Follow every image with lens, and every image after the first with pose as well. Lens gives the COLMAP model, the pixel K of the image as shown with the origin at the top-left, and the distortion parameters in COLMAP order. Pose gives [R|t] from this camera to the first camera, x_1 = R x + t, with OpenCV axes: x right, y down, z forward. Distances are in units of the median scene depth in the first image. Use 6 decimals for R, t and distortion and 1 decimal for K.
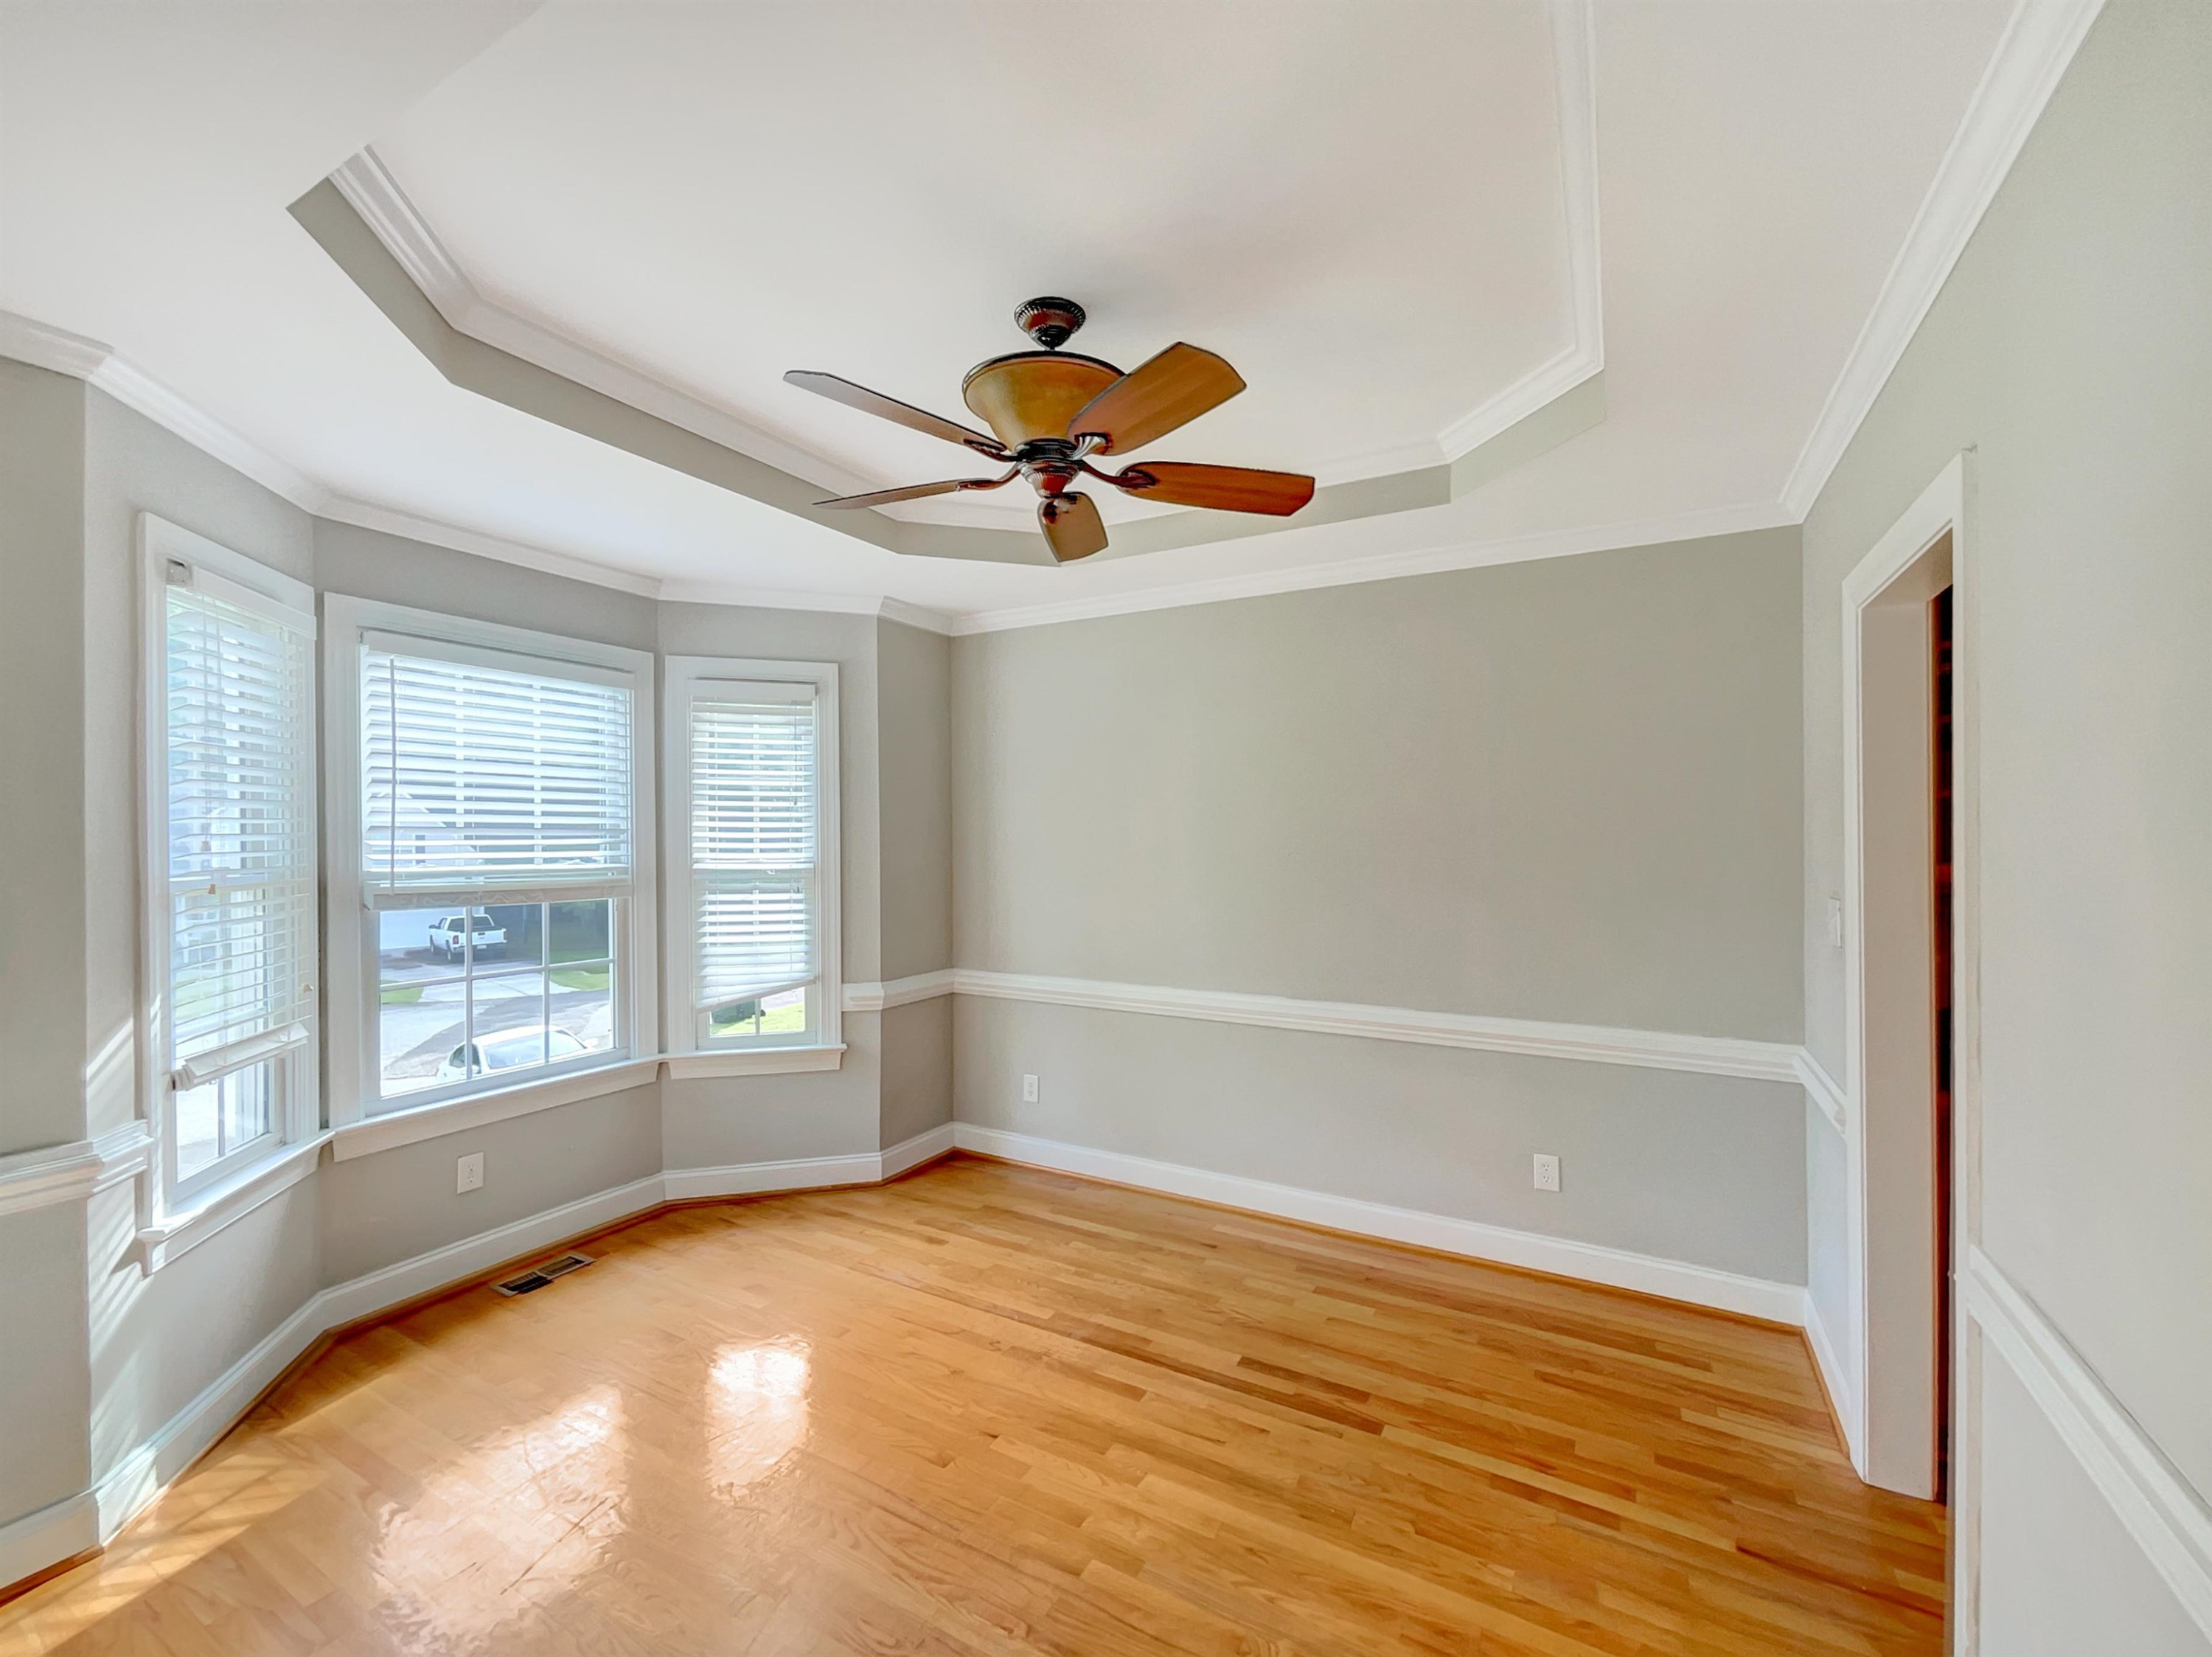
lens RADIAL K [[956.9, 0, 1101.0], [0, 956.9, 844.7], [0, 0, 1]] dist [0.000740, 0.000581]
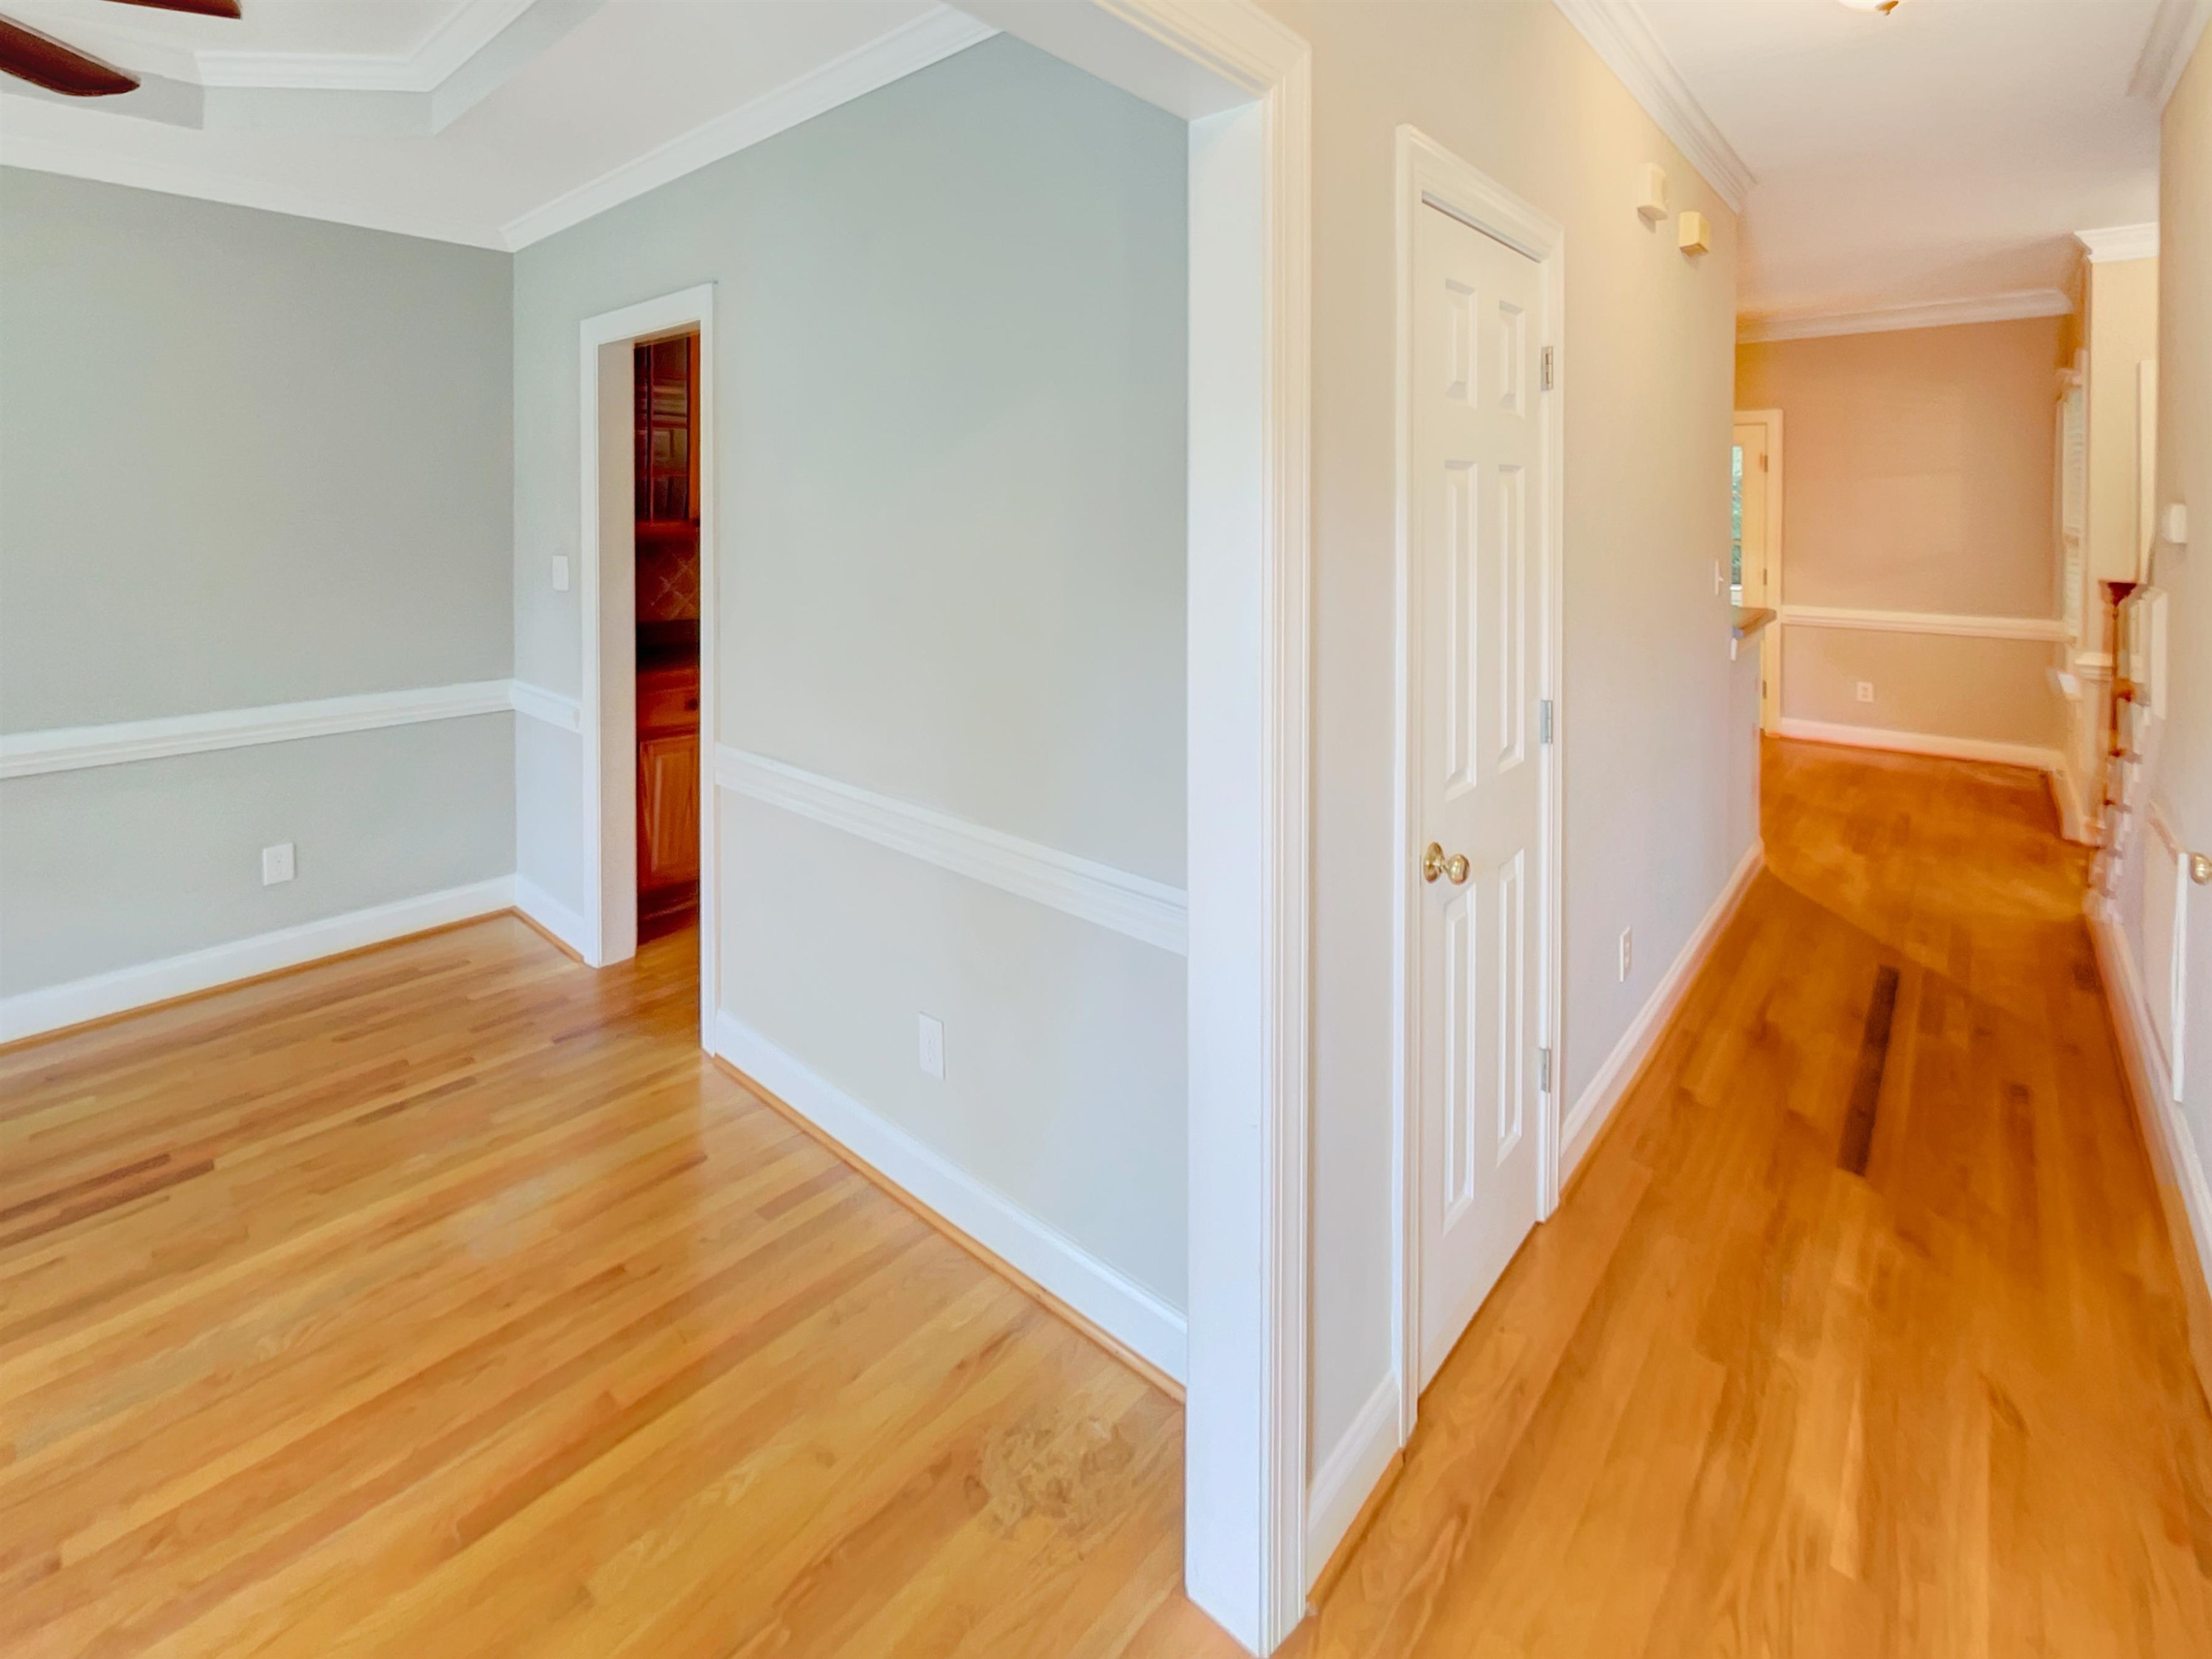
lens RADIAL K [[956.8, 0, 1114.5], [0, 956.8, 825.1], [0, 0, 1]] dist [0.000740, 0.000581]
pose [[0.200163, -0.316666, 0.927177, -0.322736], [0.012661, 0.947085, 0.320732, -0.003856], [-0.979681, -0.052460, 0.193581, -0.048801]]
